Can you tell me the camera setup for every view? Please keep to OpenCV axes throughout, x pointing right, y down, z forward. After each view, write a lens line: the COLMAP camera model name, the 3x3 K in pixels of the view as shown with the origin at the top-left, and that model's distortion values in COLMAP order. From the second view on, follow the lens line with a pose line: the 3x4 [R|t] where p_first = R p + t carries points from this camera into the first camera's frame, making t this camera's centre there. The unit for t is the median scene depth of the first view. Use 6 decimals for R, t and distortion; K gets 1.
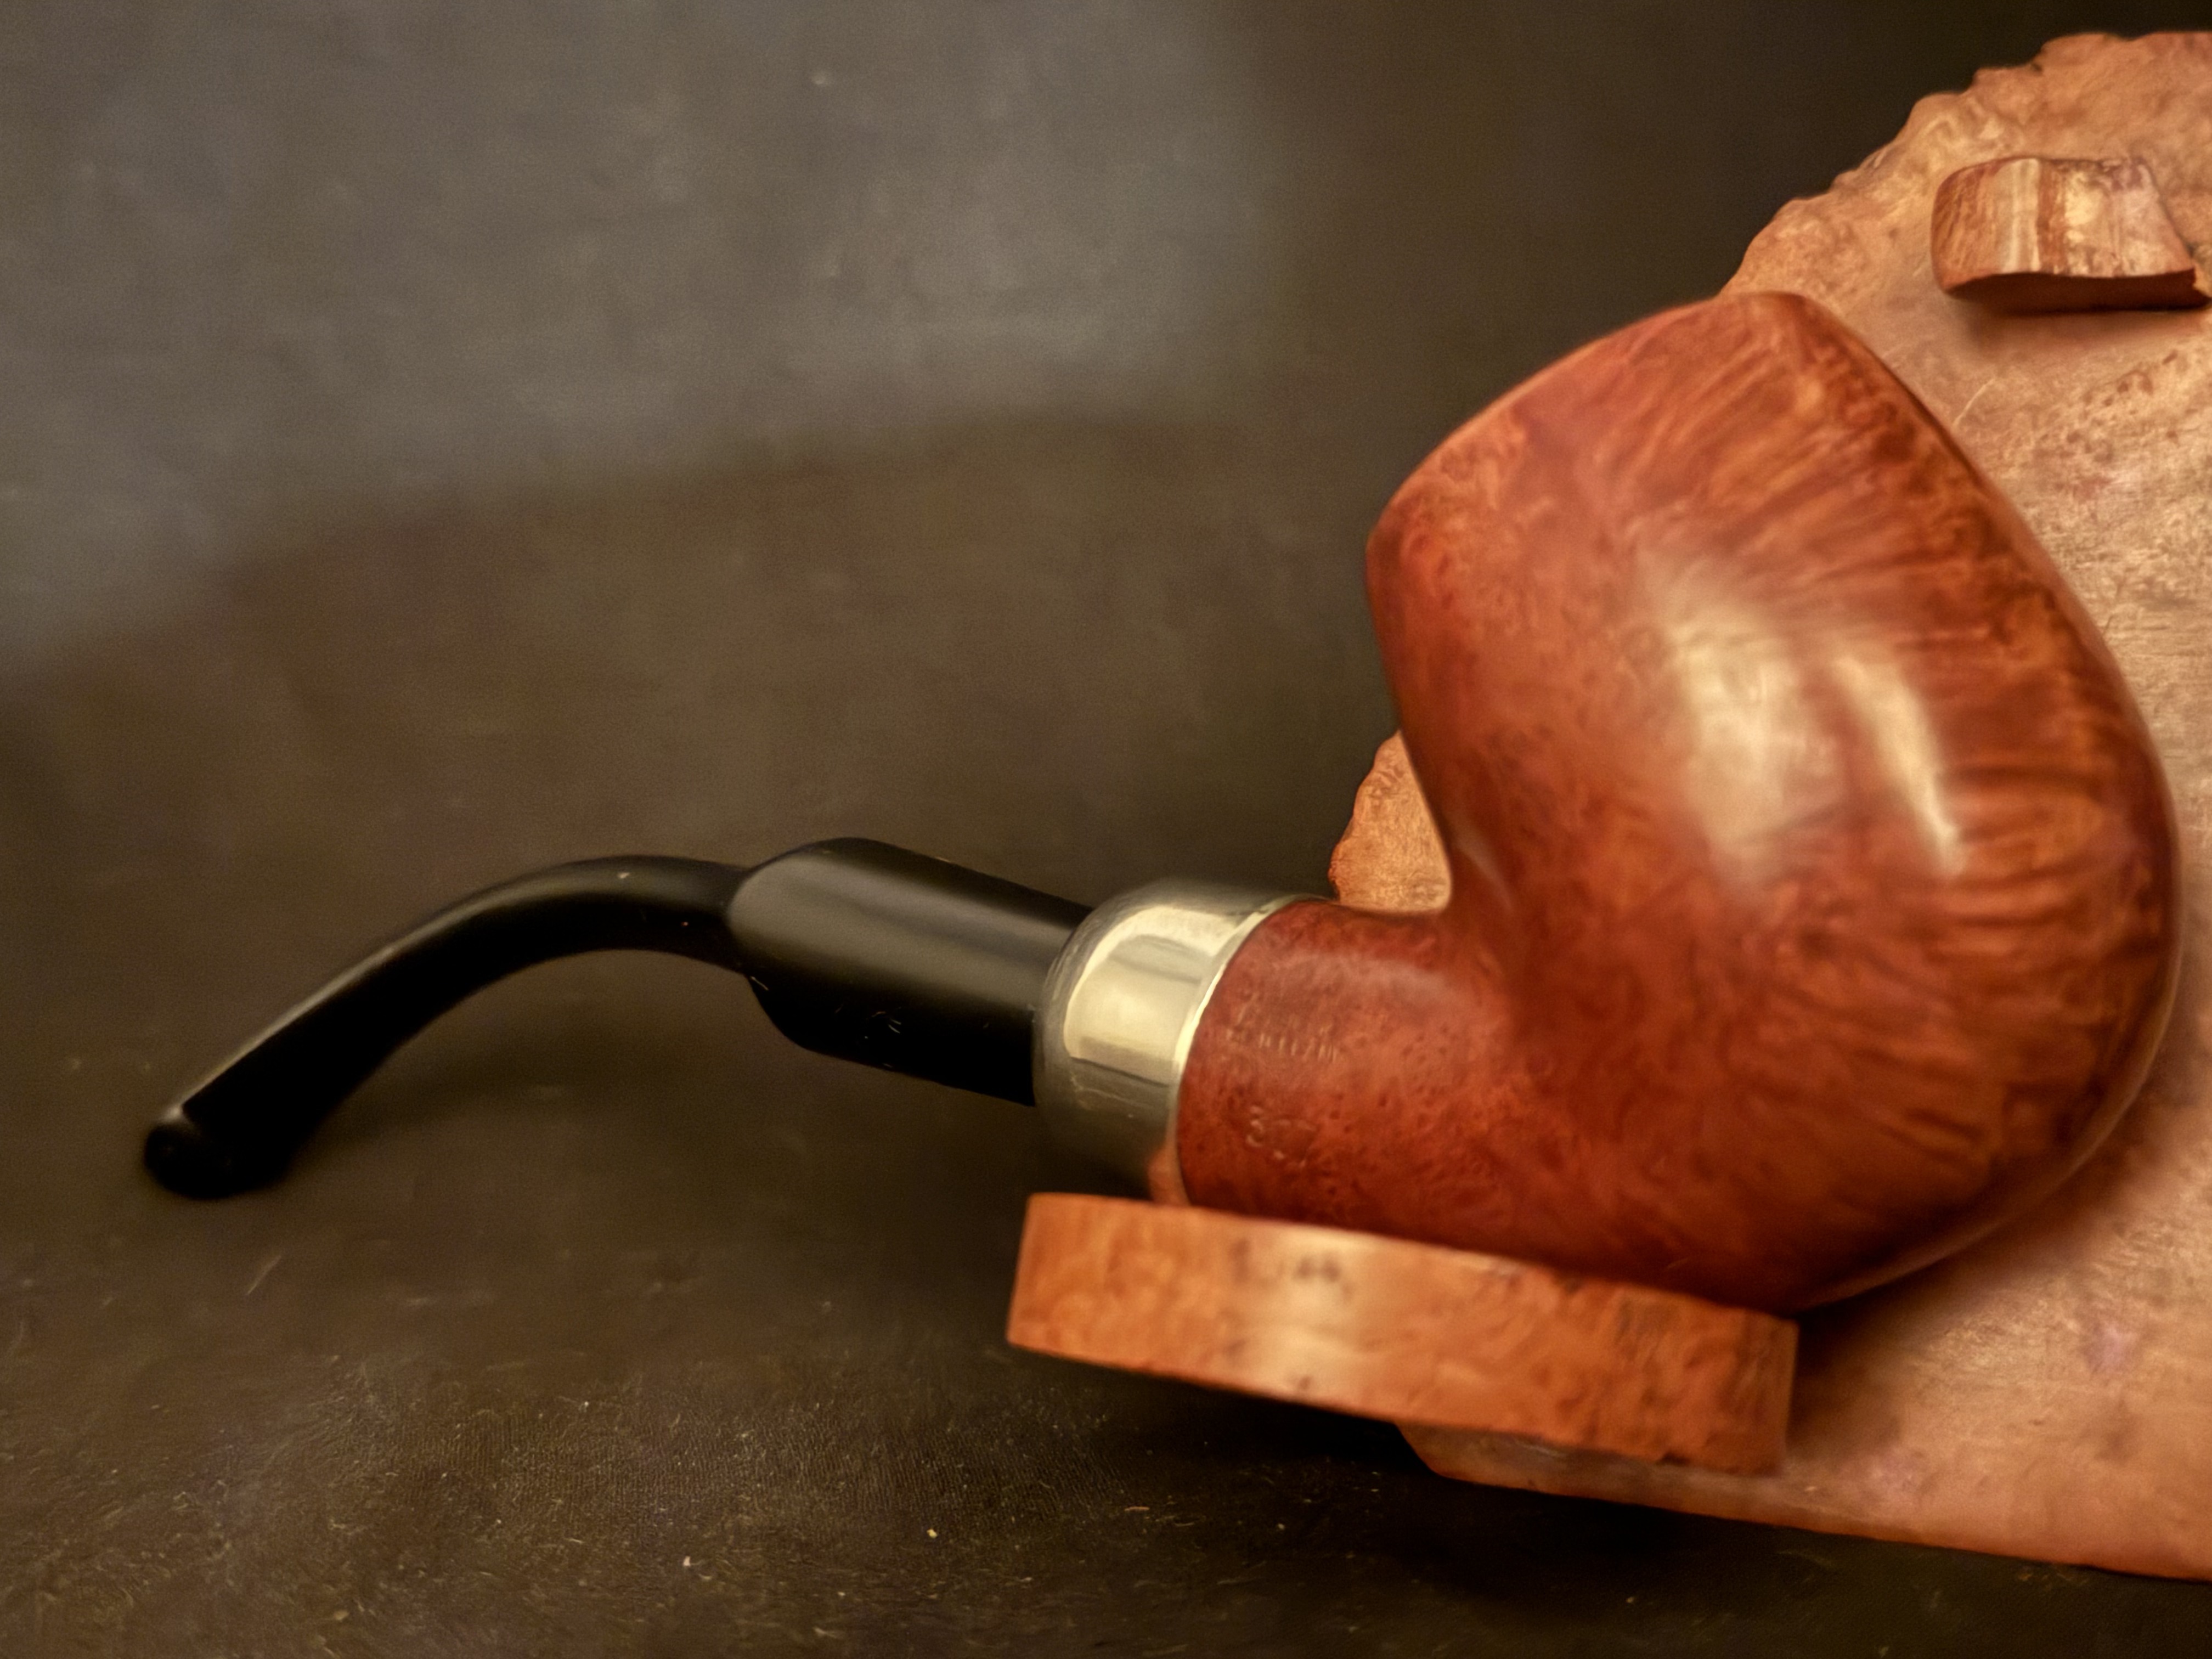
lens RADIAL K [[2481.7, 0, 1106.0], [0, 2481.7, 829.5], [0, 0, 1]] dist [0.184035, -0.581017]
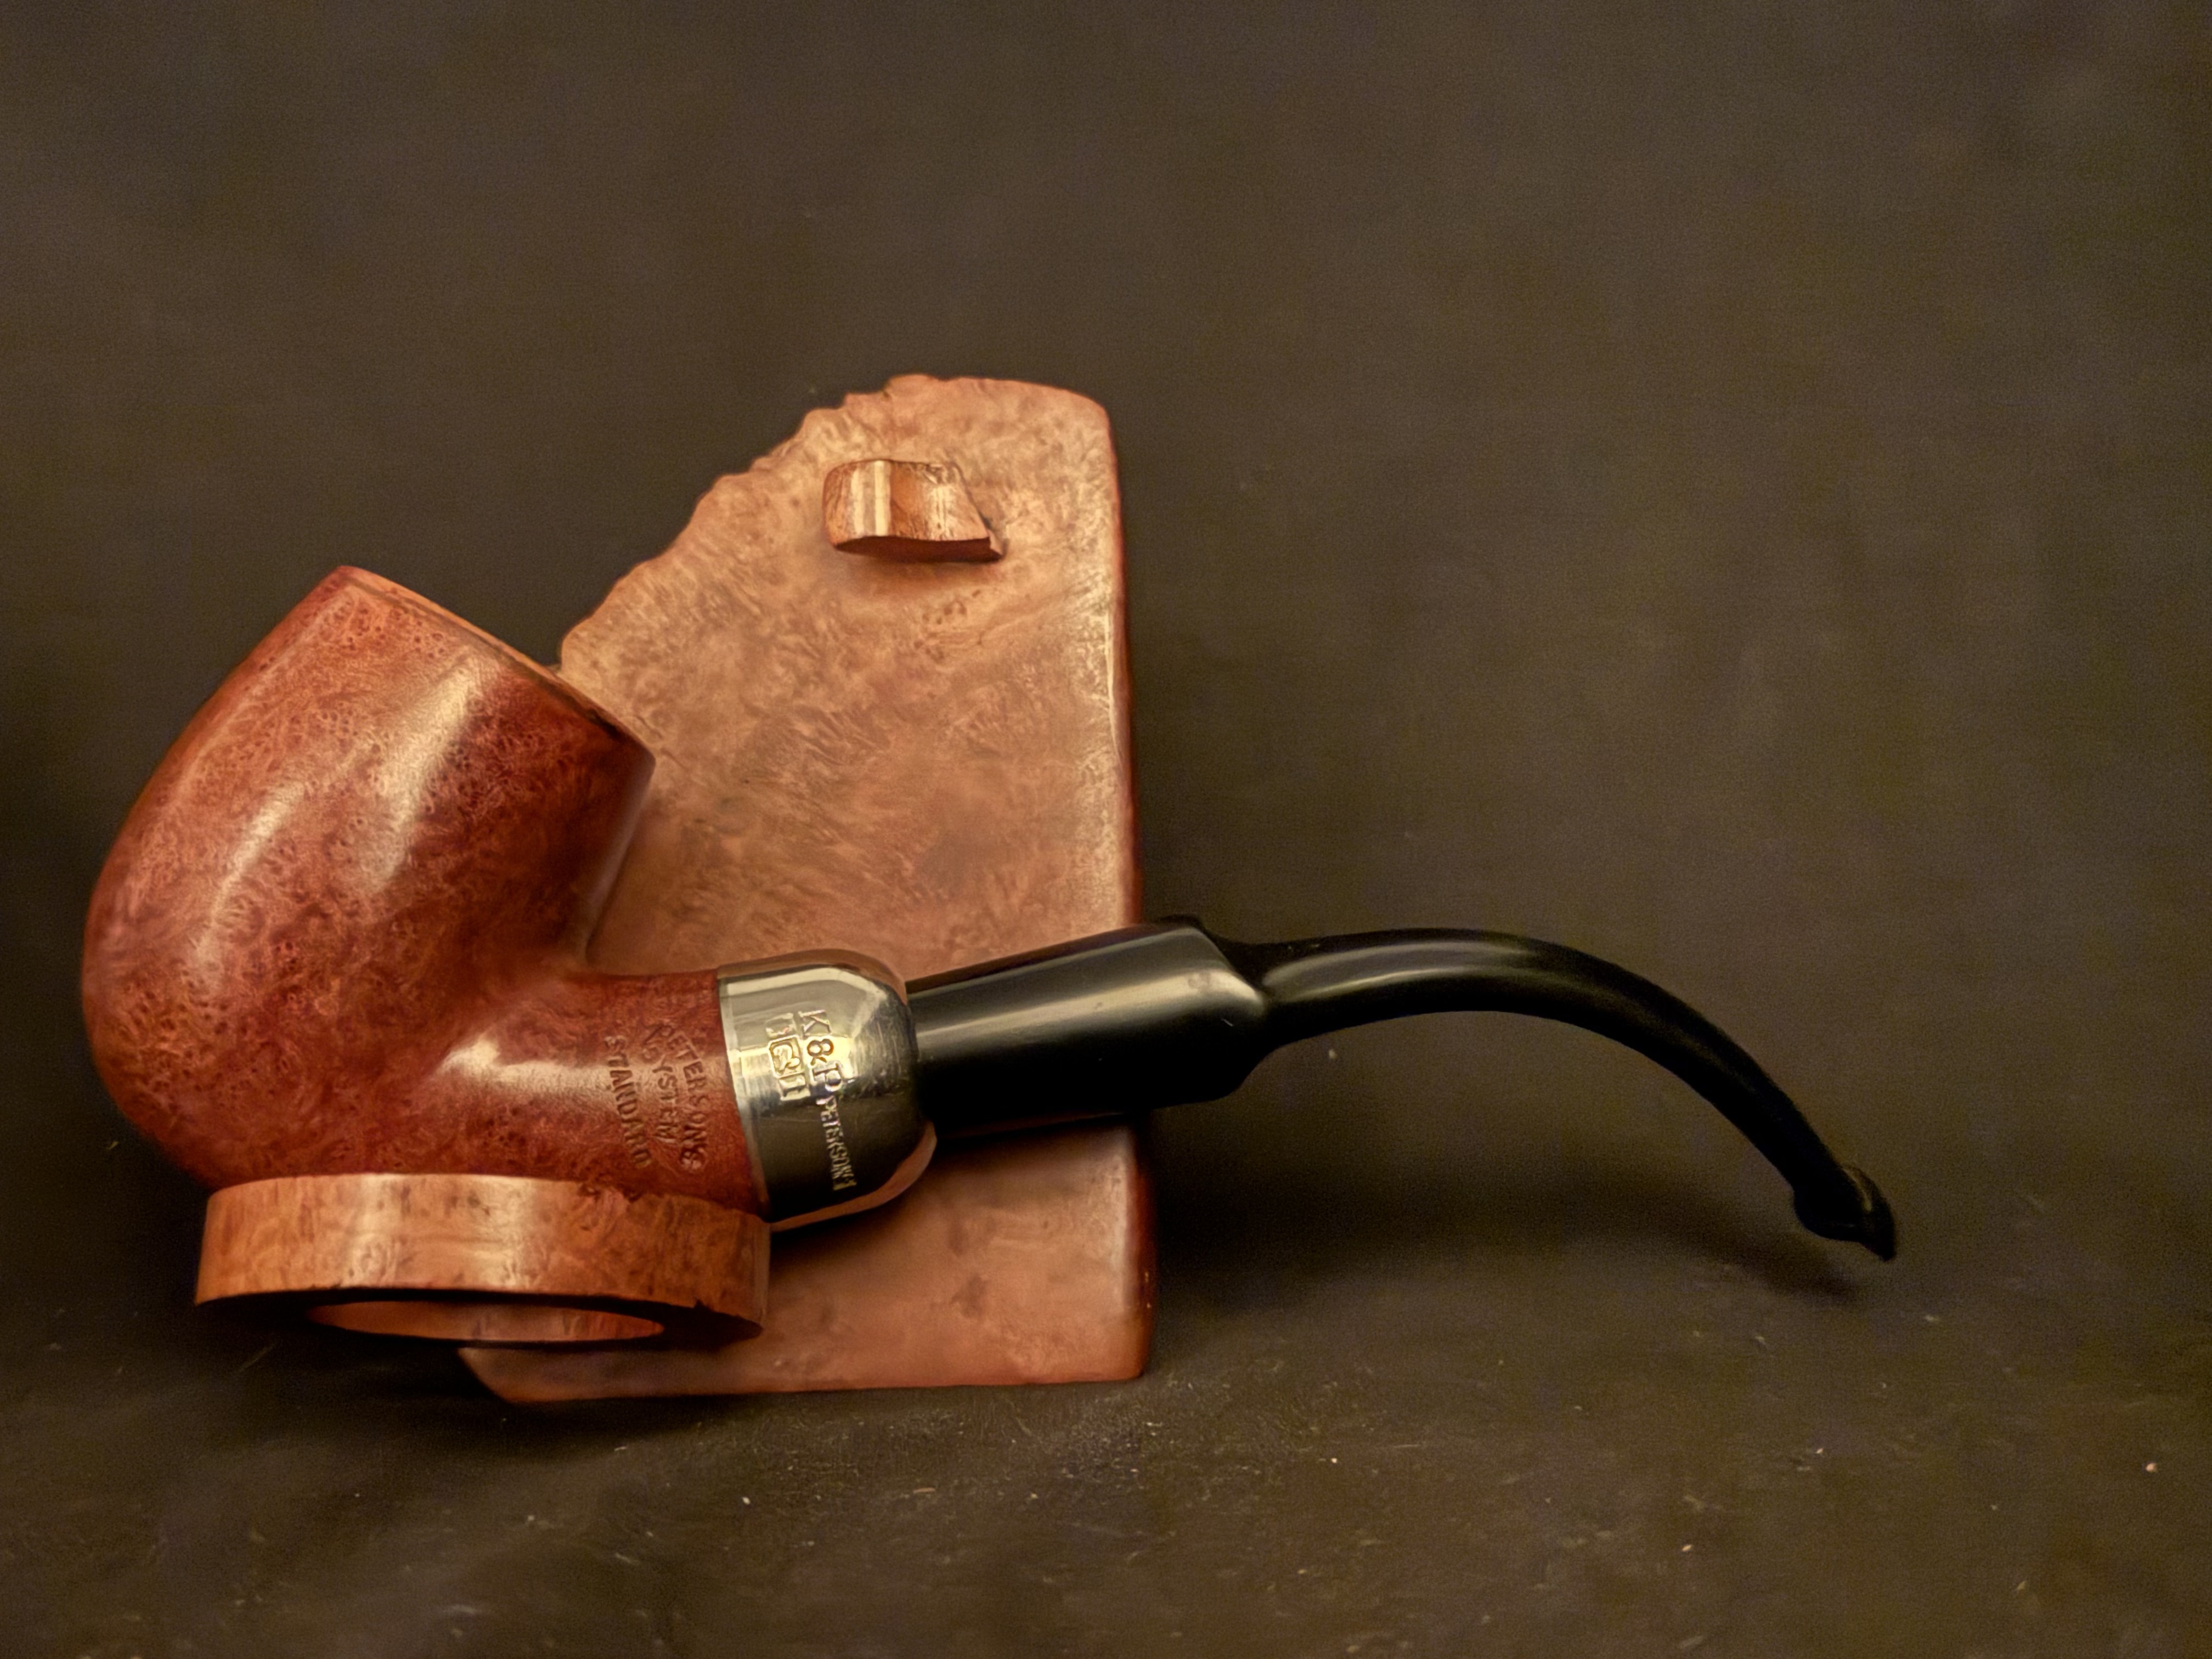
lens RADIAL K [[2564.0, 0, 1106.0], [0, 2564.0, 829.5], [0, 0, 1]] dist [0.086844, -0.000773]
pose [[0.905435, -0.015545, 0.424200, -0.168115], [0.047353, 0.996791, -0.064547, 0.059595], [-0.421835, 0.078530, 0.903265, -0.428522]]
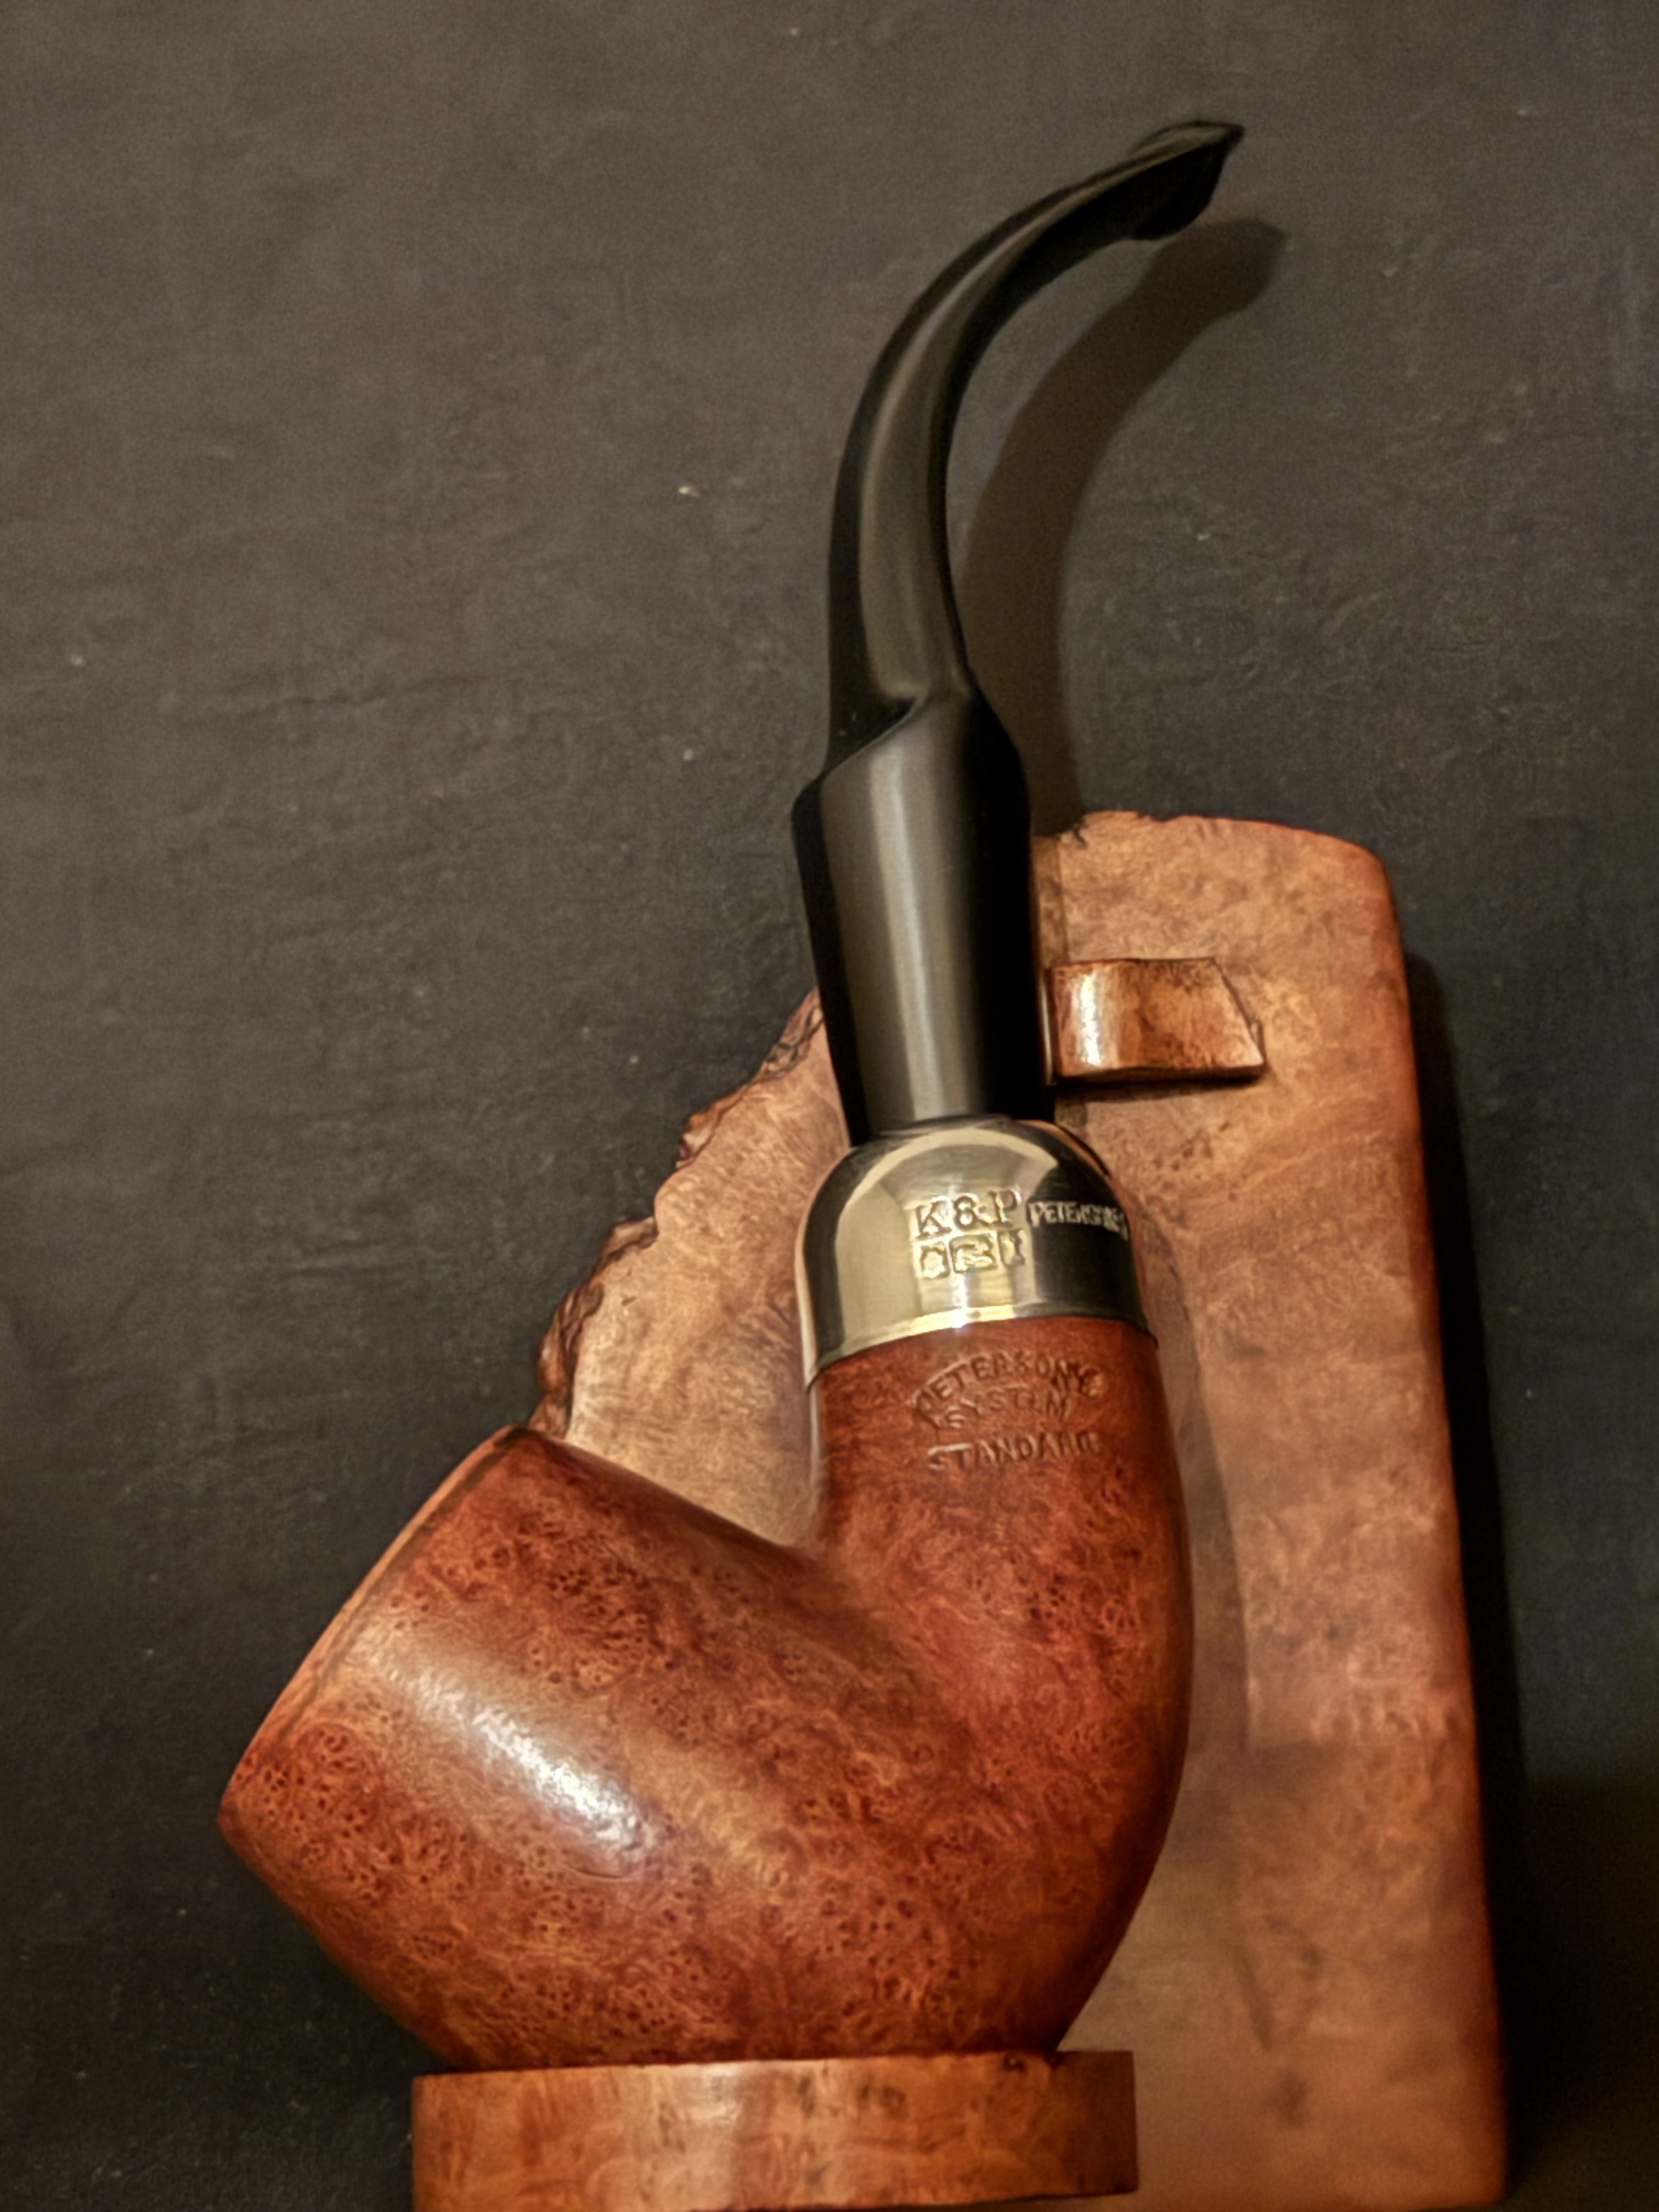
lens RADIAL K [[4584.2, 0, 1018.9], [0, 4584.2, 1105.1], [0, 0, 1]] dist [0.082778, 0.391282]
pose [[0.796182, -0.059542, 0.602121, -0.870337], [0.052439, 0.998192, 0.029369, -0.261087], [-0.602781, 0.008192, 0.797865, -0.565091]]
